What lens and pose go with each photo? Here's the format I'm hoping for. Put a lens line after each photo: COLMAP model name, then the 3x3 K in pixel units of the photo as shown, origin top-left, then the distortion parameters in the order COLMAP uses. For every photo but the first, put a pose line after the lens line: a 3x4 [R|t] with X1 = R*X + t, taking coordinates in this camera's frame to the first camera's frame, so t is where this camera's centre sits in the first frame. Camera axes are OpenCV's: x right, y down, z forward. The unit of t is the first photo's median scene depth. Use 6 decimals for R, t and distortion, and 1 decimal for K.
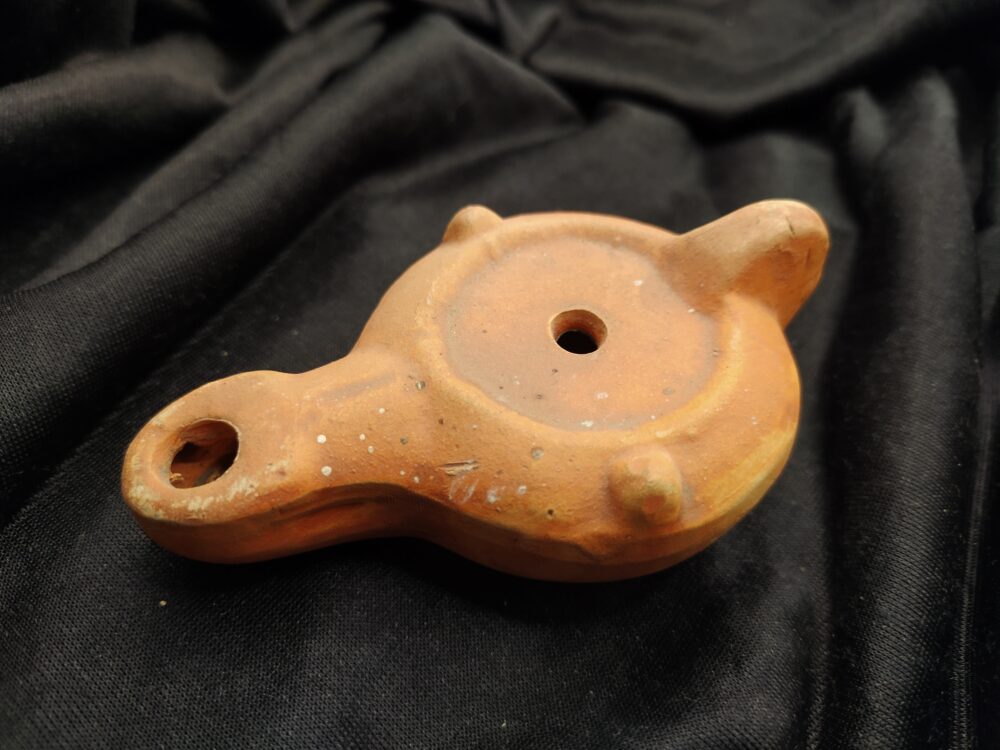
lens RADIAL K [[807.7, 0, 500.0], [0, 807.7, 375.0], [0, 0, 1]] dist [-0.029916, -0.003468]
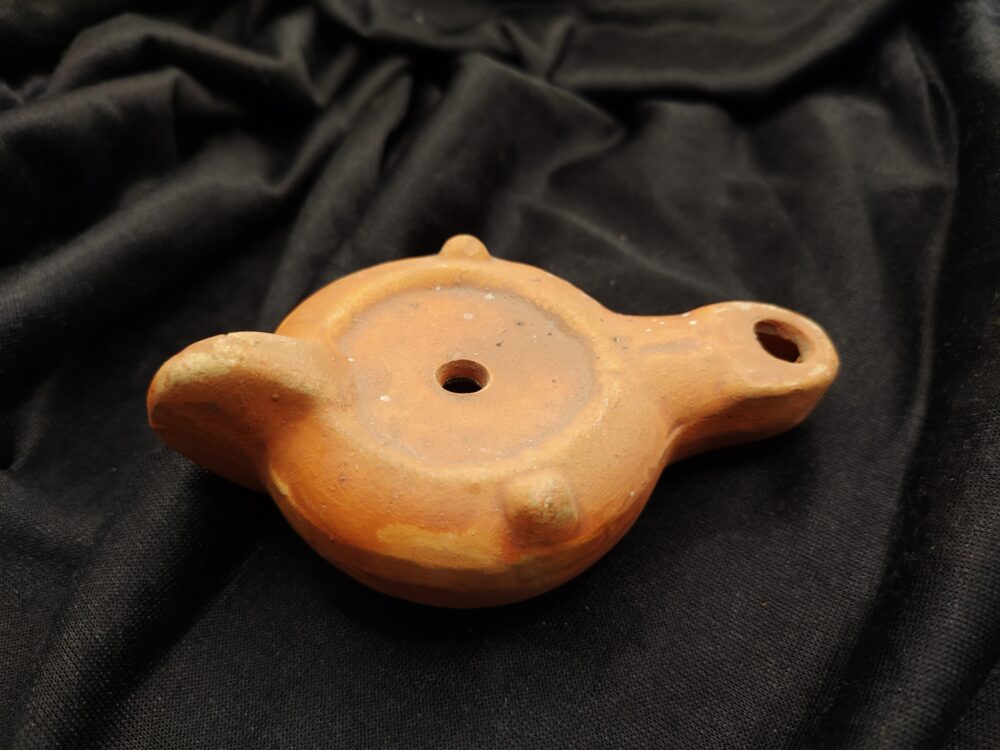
lens RADIAL K [[807.7, 0, 500.0], [0, 807.7, 375.0], [0, 0, 1]] dist [-0.029916, -0.003468]
pose [[-0.970052, -0.234676, 0.062657, -0.016308], [0.085207, -0.087207, 0.992540, -1.215070], [-0.227462, 0.968154, 0.104591, 0.978481]]
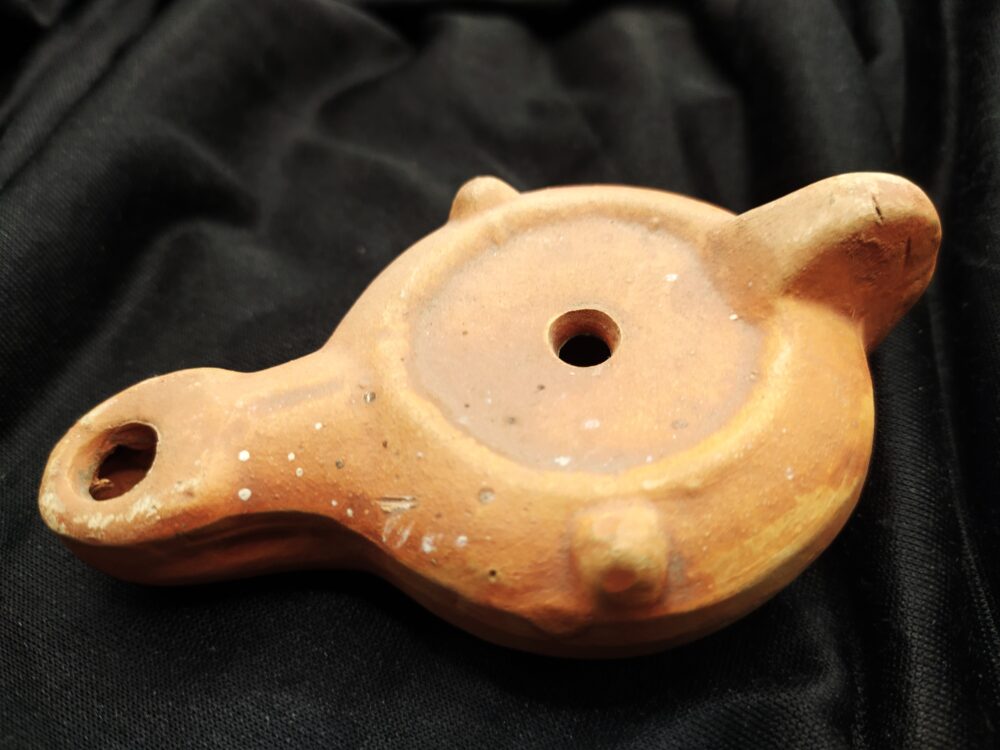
lens RADIAL K [[807.7, 0, 500.0], [0, 807.7, 375.0], [0, 0, 1]] dist [-0.029916, -0.003468]
pose [[0.974595, 0.057559, -0.216453, 0.213275], [-0.047776, 0.997598, 0.050165, -0.058983], [0.218821, -0.038549, 0.975003, 0.224687]]
